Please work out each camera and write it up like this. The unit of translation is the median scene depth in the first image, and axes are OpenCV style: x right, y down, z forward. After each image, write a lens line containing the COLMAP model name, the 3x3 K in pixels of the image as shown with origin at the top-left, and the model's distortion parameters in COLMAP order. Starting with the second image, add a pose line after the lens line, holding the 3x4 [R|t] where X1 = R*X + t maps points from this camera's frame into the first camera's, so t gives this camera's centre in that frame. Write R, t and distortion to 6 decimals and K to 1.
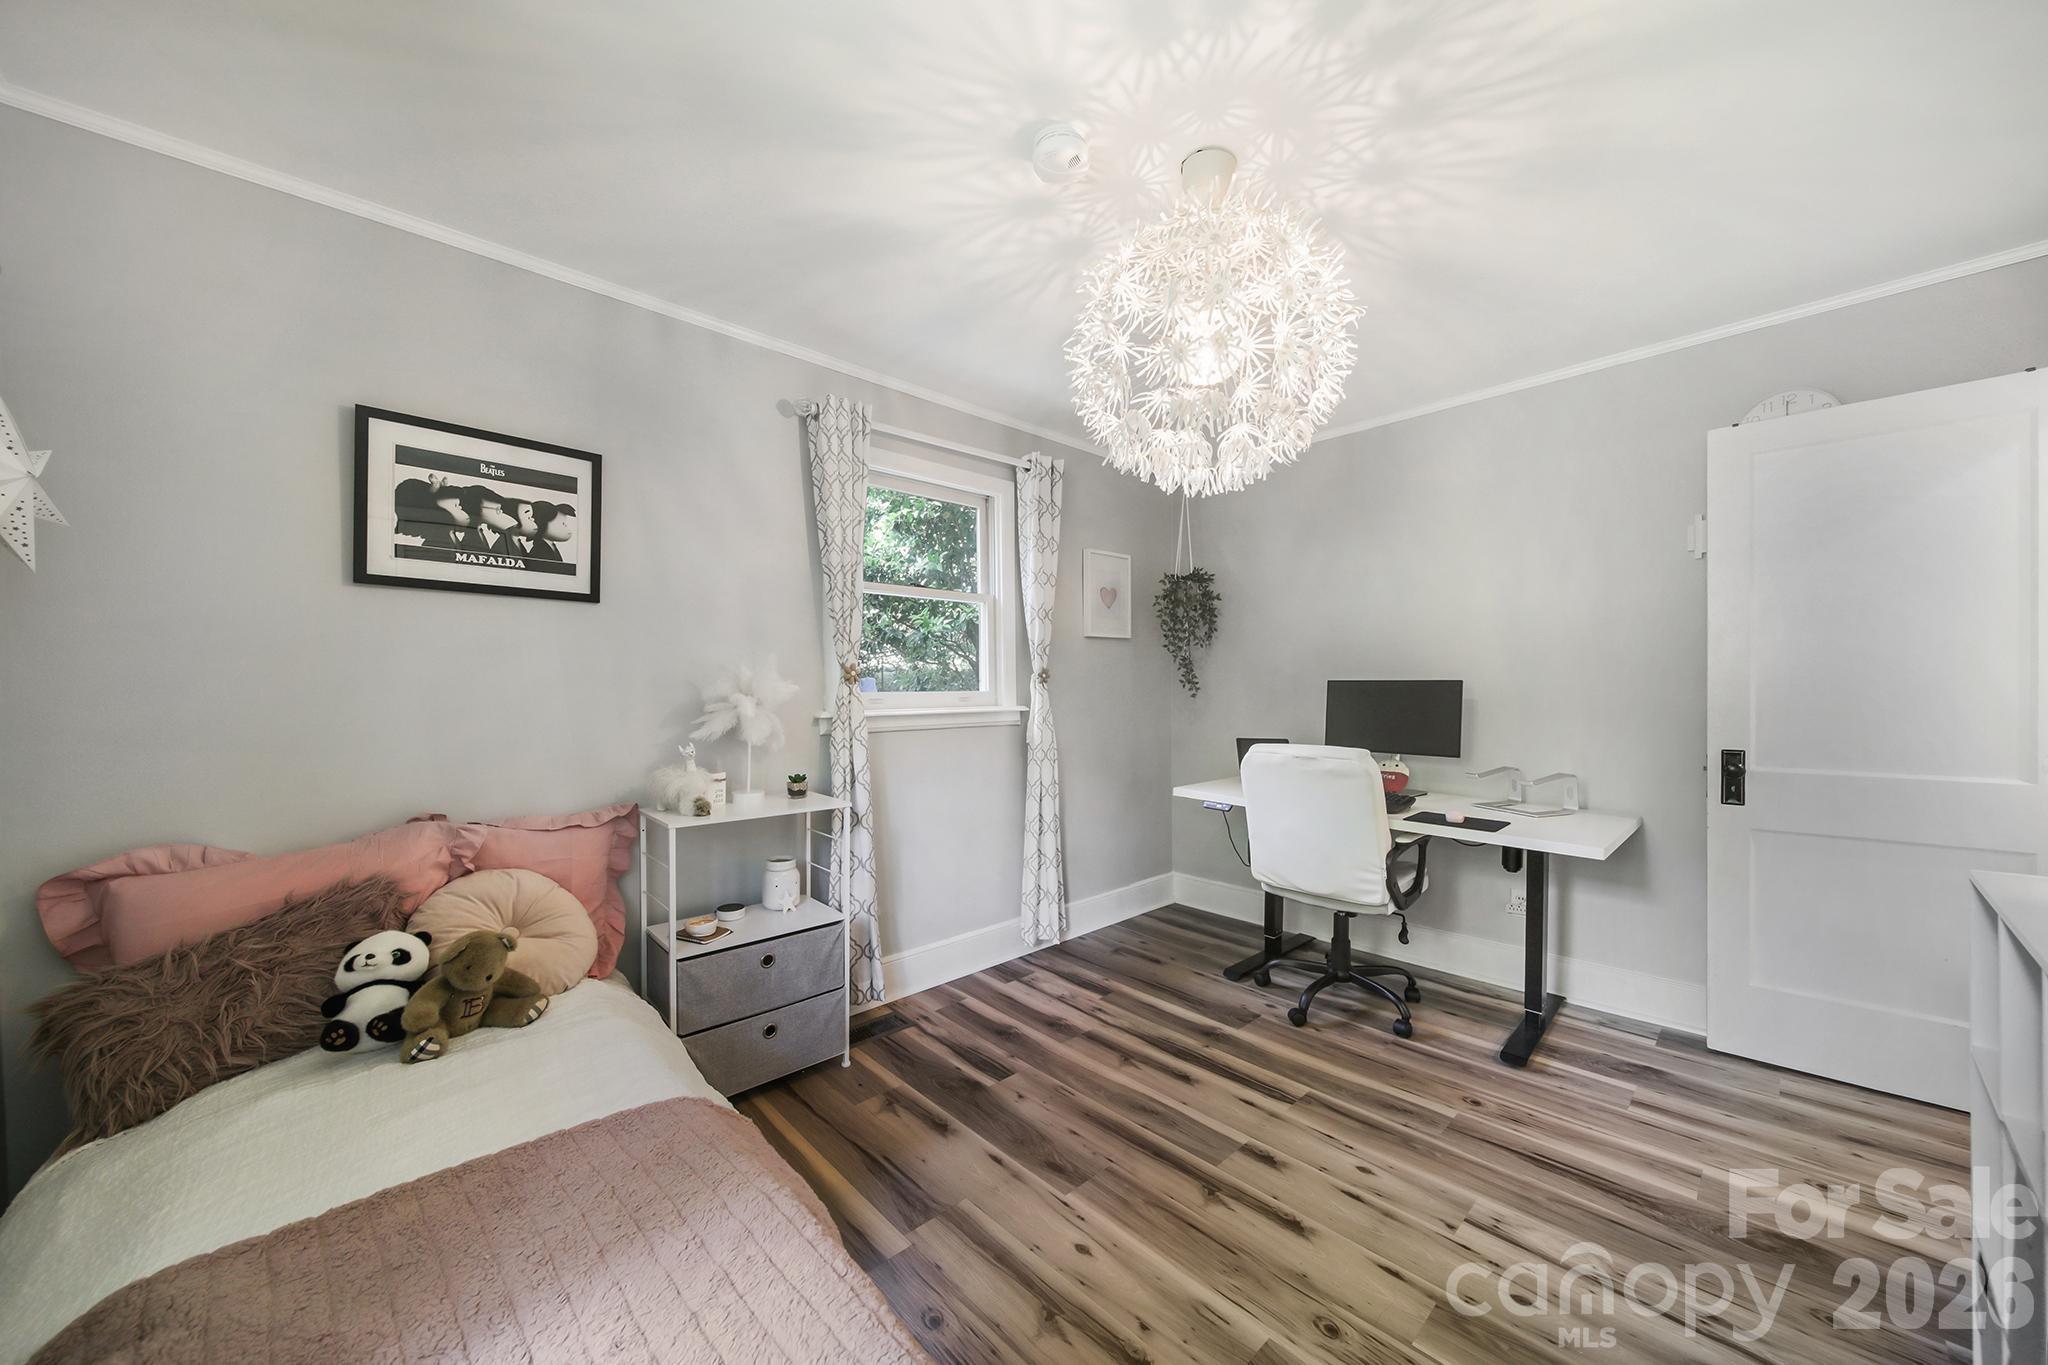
lens RADIAL K [[740.5, 0, 1023.9], [0, 740.5, 700.7], [0, 0, 1]] dist [0.000315, -0.000028]
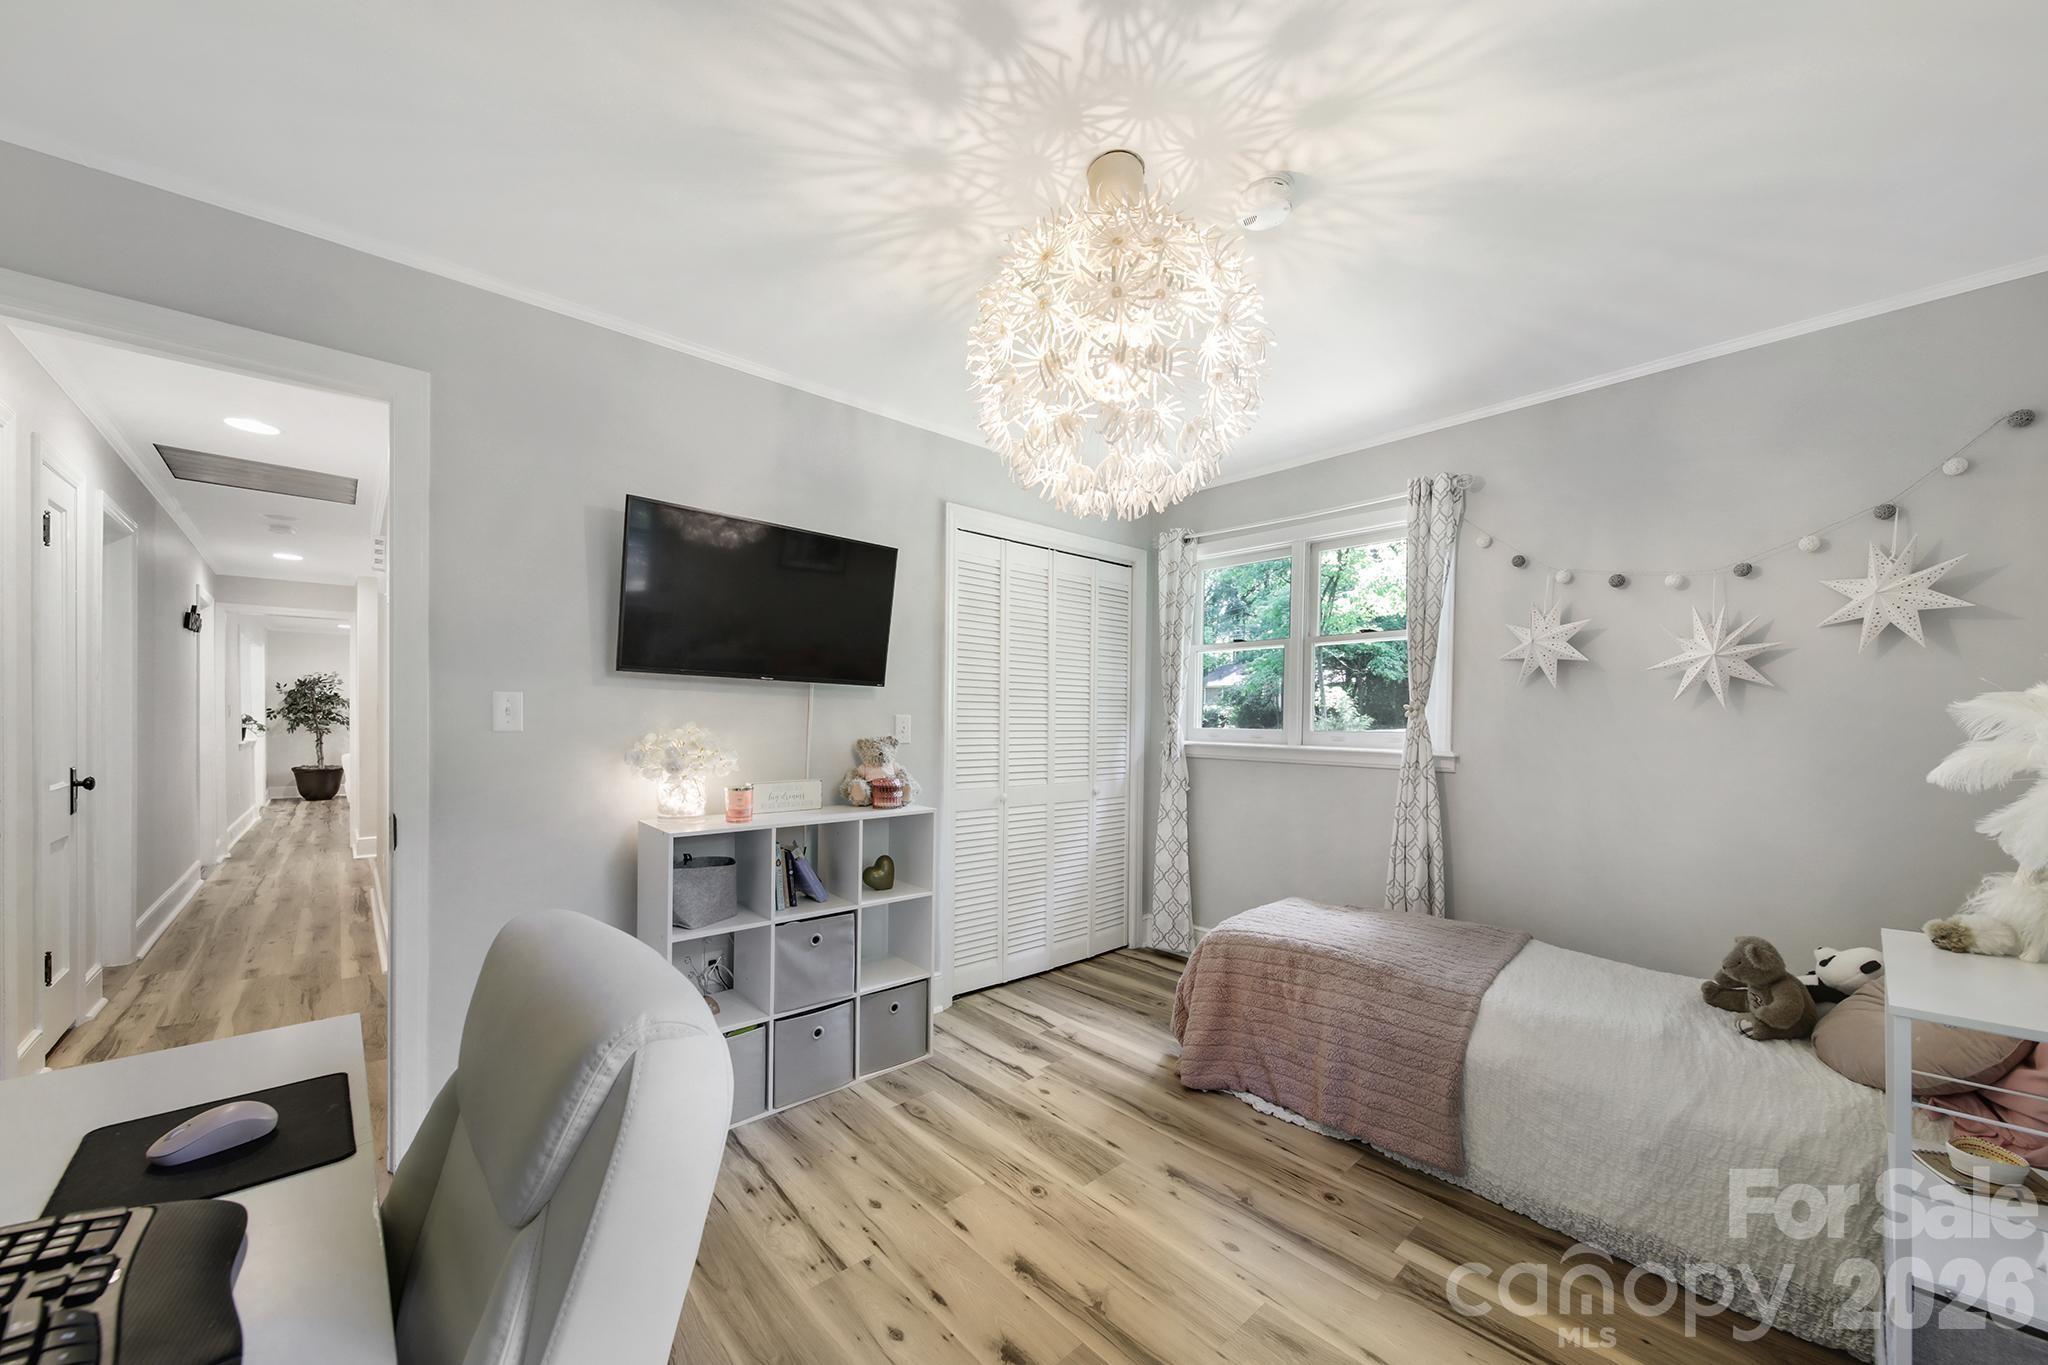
lens RADIAL K [[740.5, 0, 1019.4], [0, 740.5, 725.8], [0, 0, 1]] dist [0.000315, -0.000028]
pose [[-0.999681, -0.002845, 0.025087, 0.285601], [-0.002262, 0.999728, 0.023230, -0.029690], [-0.025146, 0.023166, -0.999415, 1.626824]]
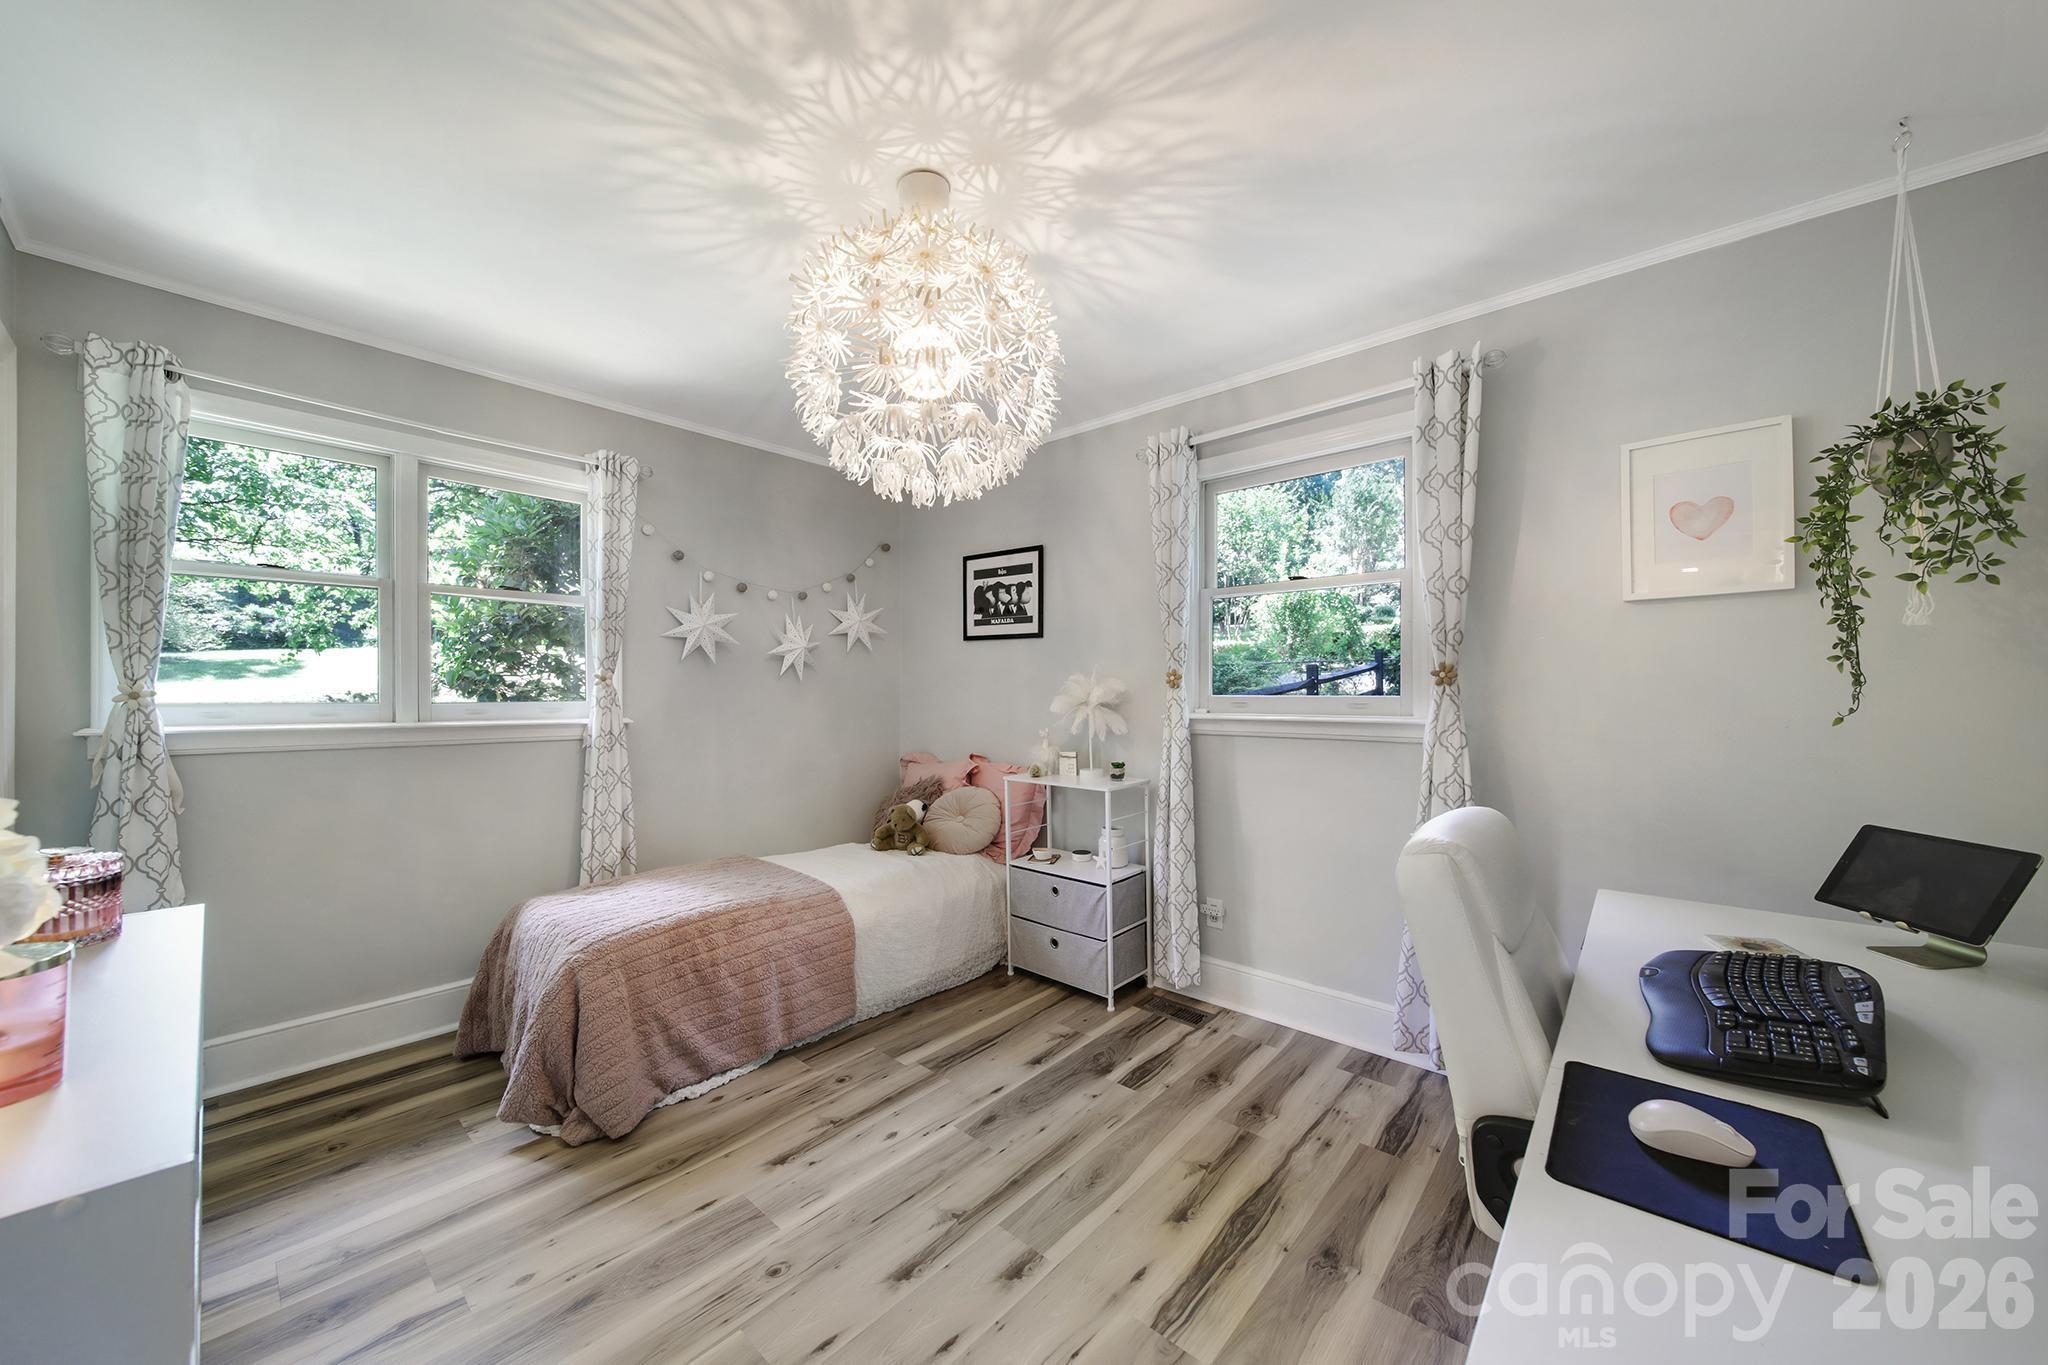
lens RADIAL K [[740.5, 0, 1024.1], [0, 740.5, 695.9], [0, 0, 1]] dist [0.000315, -0.000028]
pose [[0.081239, 0.013013, -0.996610, 1.069833], [-0.015162, 0.999815, 0.011819, -0.026104], [0.996579, 0.014150, 0.081421, 0.878027]]
